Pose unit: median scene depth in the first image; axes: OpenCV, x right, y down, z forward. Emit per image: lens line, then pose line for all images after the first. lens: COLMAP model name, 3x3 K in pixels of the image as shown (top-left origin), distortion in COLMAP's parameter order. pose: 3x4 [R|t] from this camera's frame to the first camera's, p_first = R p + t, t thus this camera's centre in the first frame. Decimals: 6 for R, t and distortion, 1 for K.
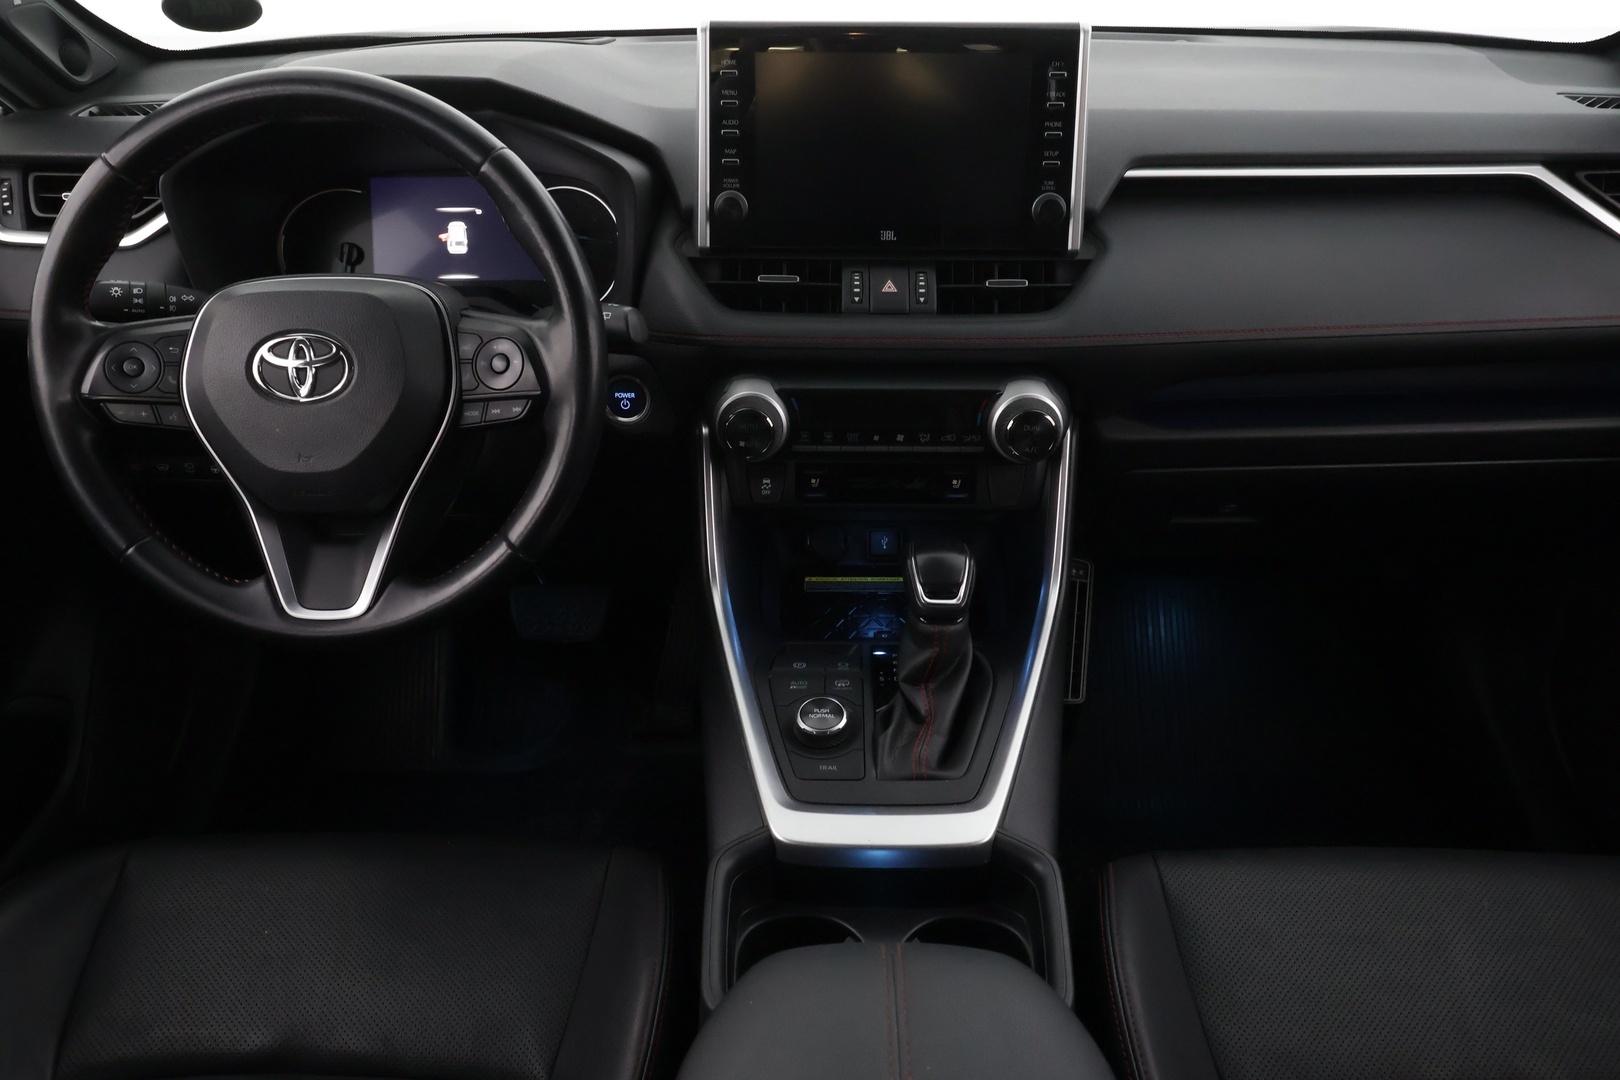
lens RADIAL K [[1263.2, 0, 812.6], [0, 1263.2, 544.0], [0, 0, 1]] dist [0.010802, -0.014049]
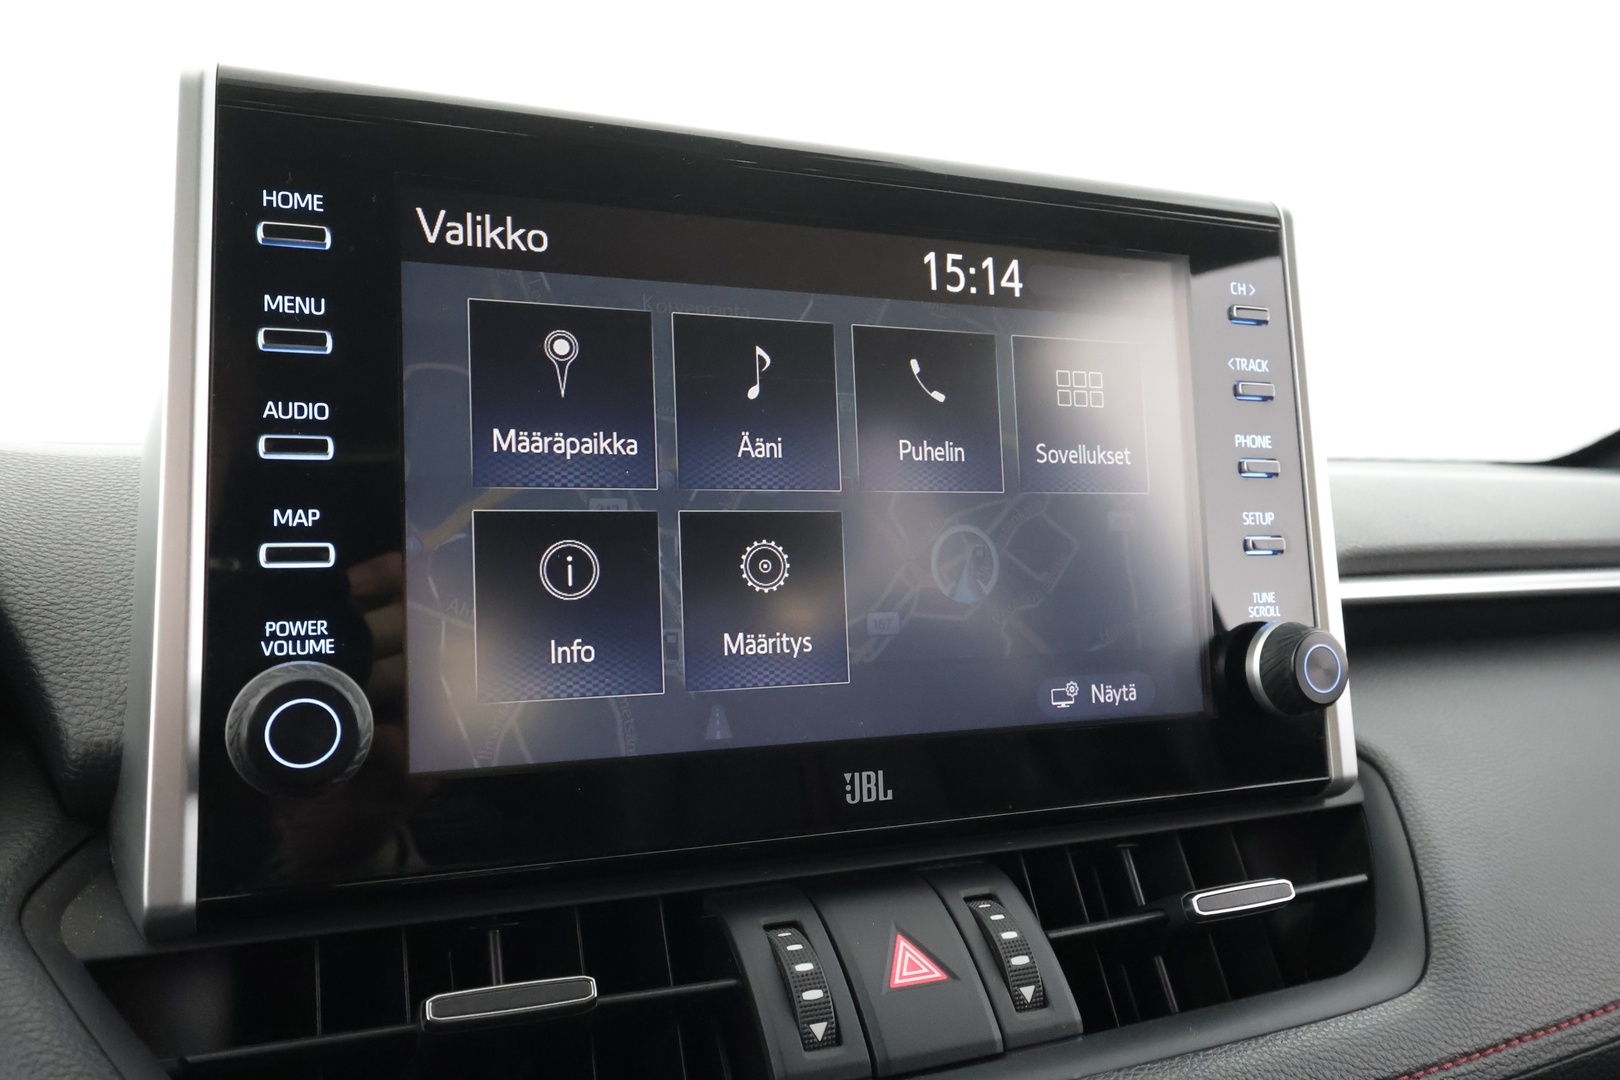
lens RADIAL K [[1263.2, 0, 811.0], [0, 1263.2, 528.7], [0, 0, 1]] dist [0.010802, -0.014049]
pose [[0.905691, -0.003630, 0.423923, -0.078109], [0.206071, 0.877648, -0.432745, -0.172334], [-0.370484, 0.479292, 0.795626, 0.742941]]
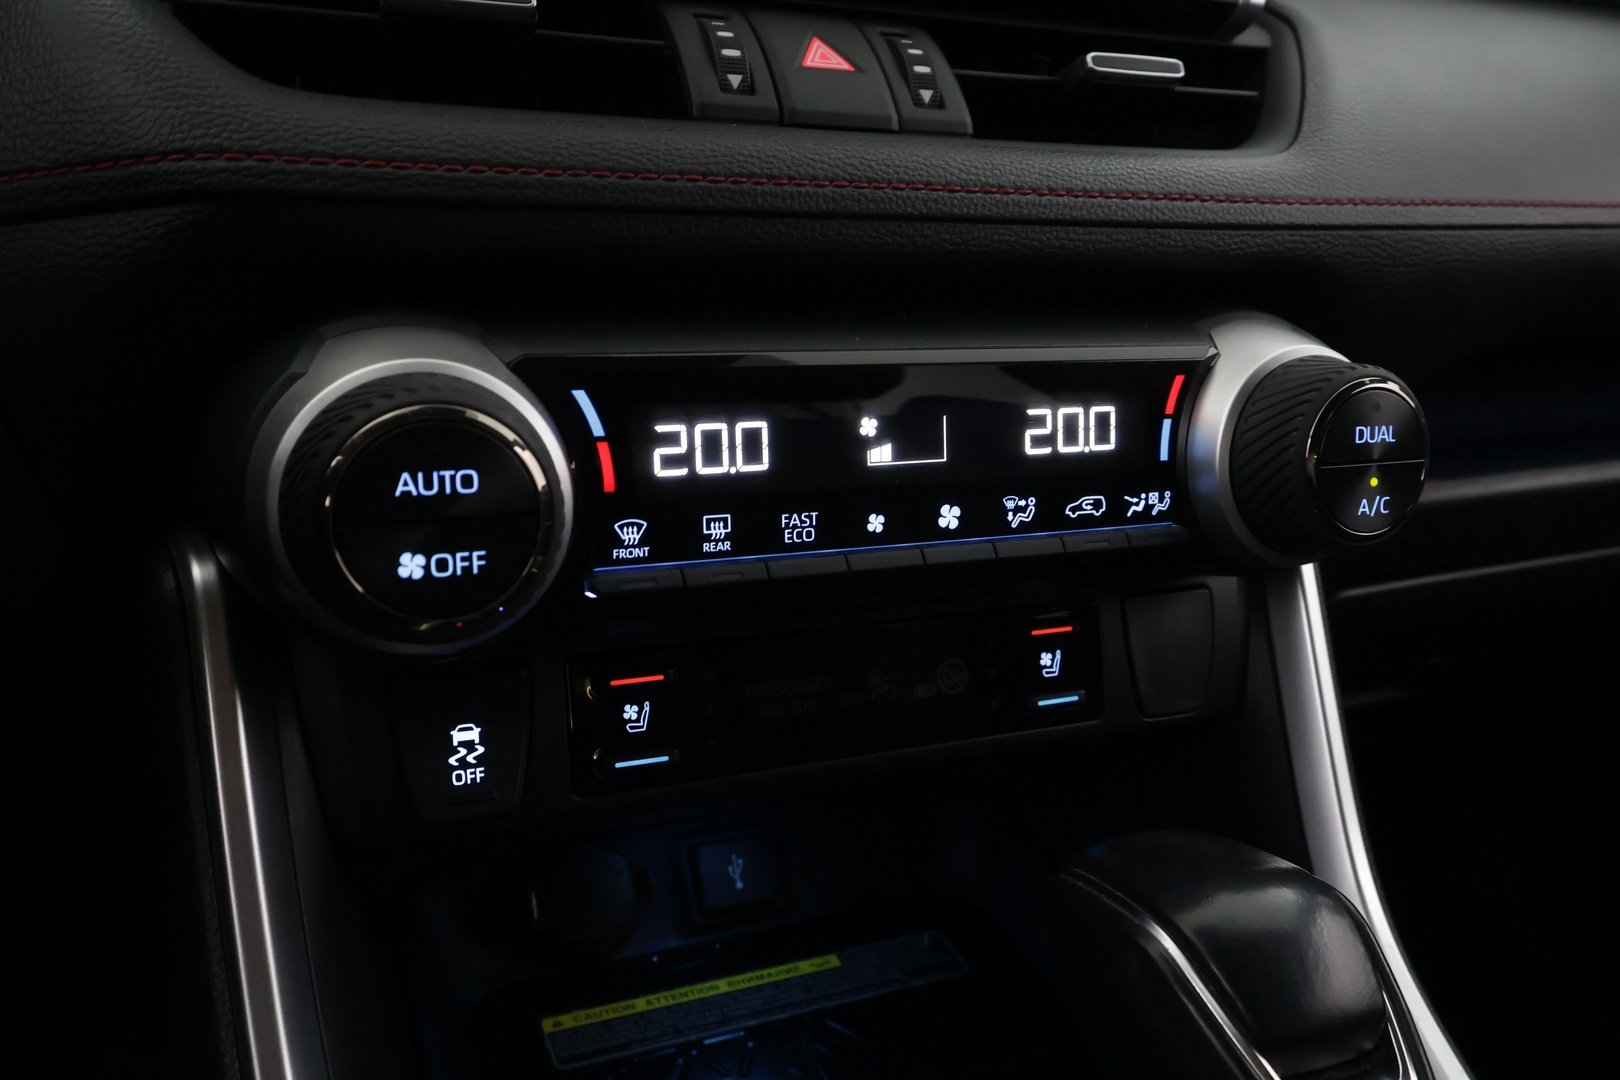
lens RADIAL K [[1263.2, 0, 807.5], [0, 1263.2, 548.6], [0, 0, 1]] dist [0.010802, -0.014049]
pose [[0.908874, -0.077700, 0.409768, -0.081173], [0.159065, 0.972809, -0.168346, -0.032658], [-0.385546, 0.218185, 0.896521, 0.750835]]
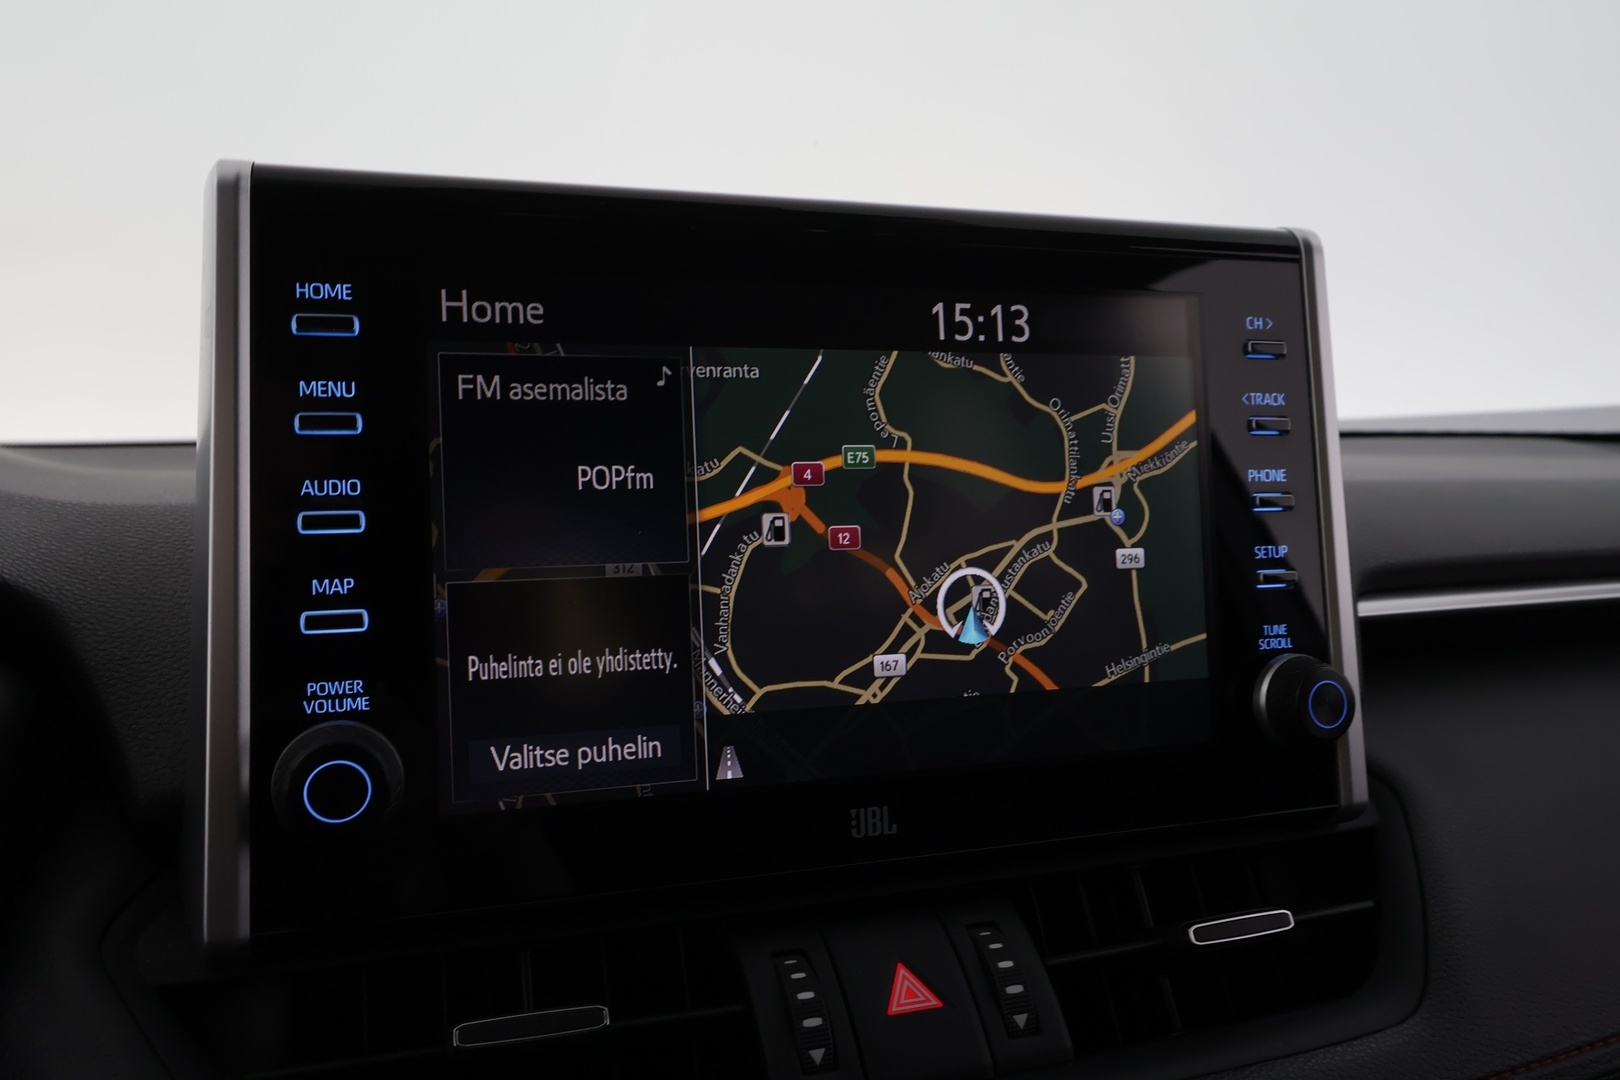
lens RADIAL K [[1263.2, 0, 808.8], [0, 1263.2, 529.9], [0, 0, 1]] dist [0.010802, -0.014049]
pose [[0.935299, -0.026577, 0.352860, -0.064074], [0.177111, 0.898443, -0.401786, -0.186679], [-0.306346, 0.438285, 0.845020, 0.711054]]
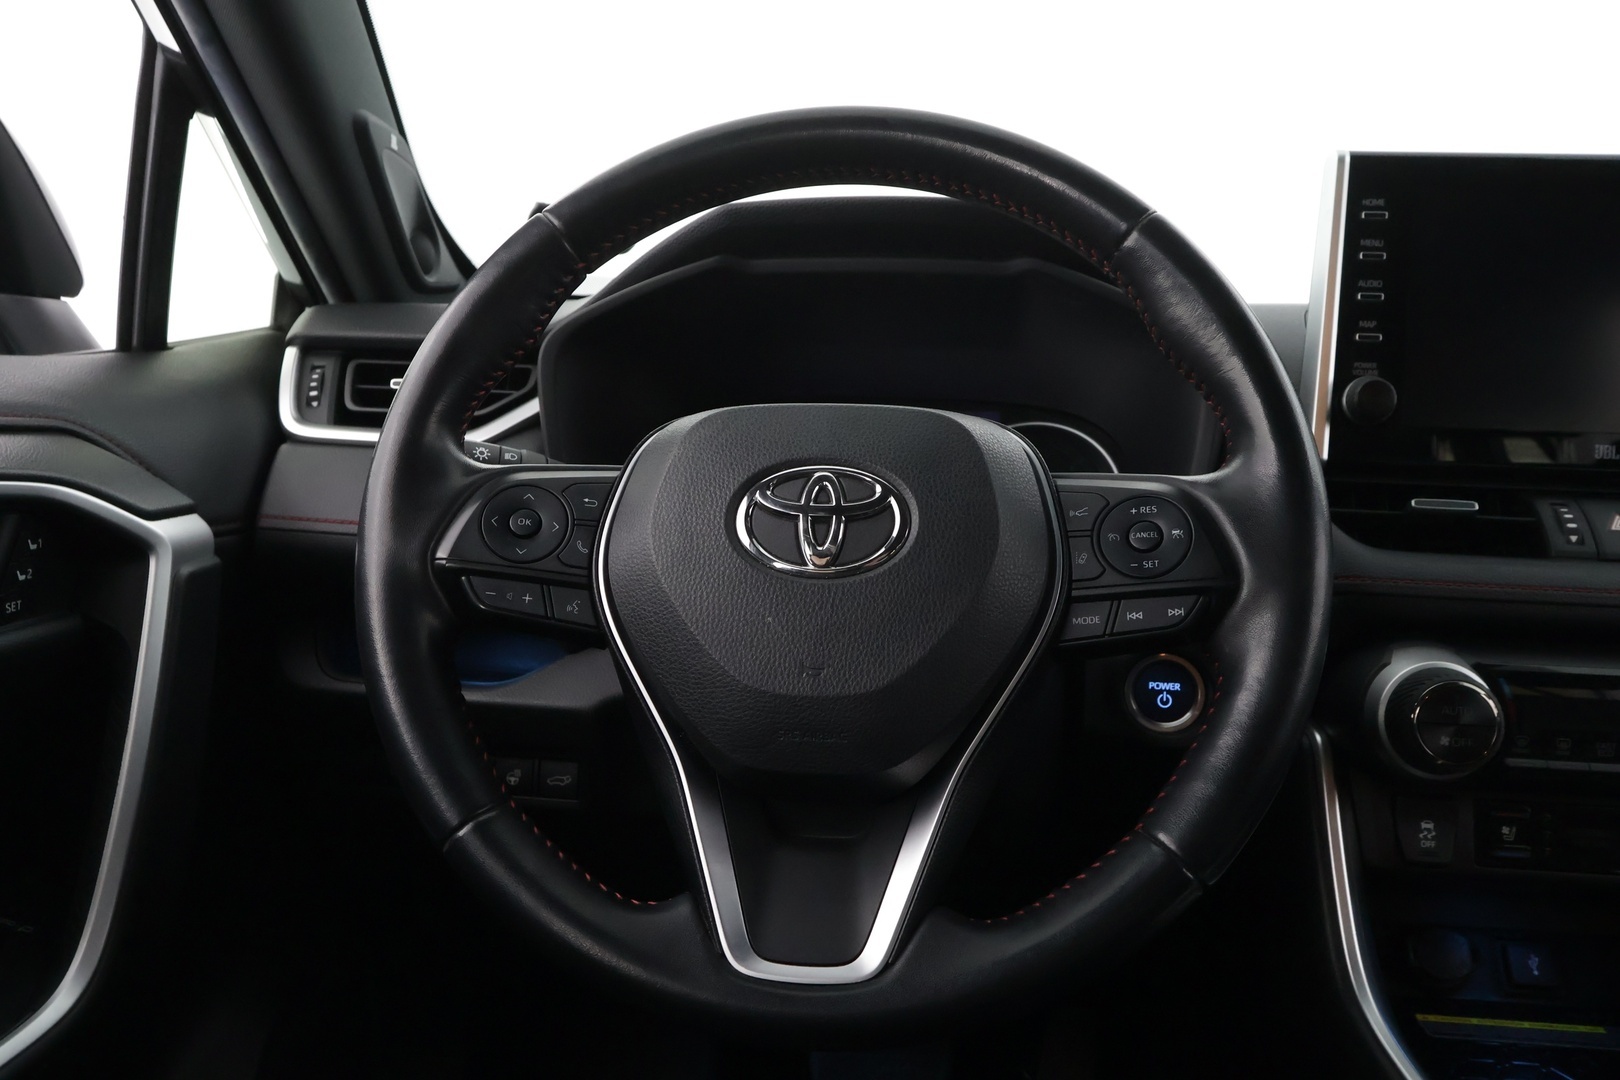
lens RADIAL K [[1263.2, 0, 809.9], [0, 1263.2, 545.1], [0, 0, 1]] dist [0.010802, -0.014049]
pose [[0.996319, 0.040276, -0.075677, -0.304201], [-0.065988, 0.923826, -0.377083, 0.078073], [0.054725, 0.380688, 0.923083, 0.386619]]
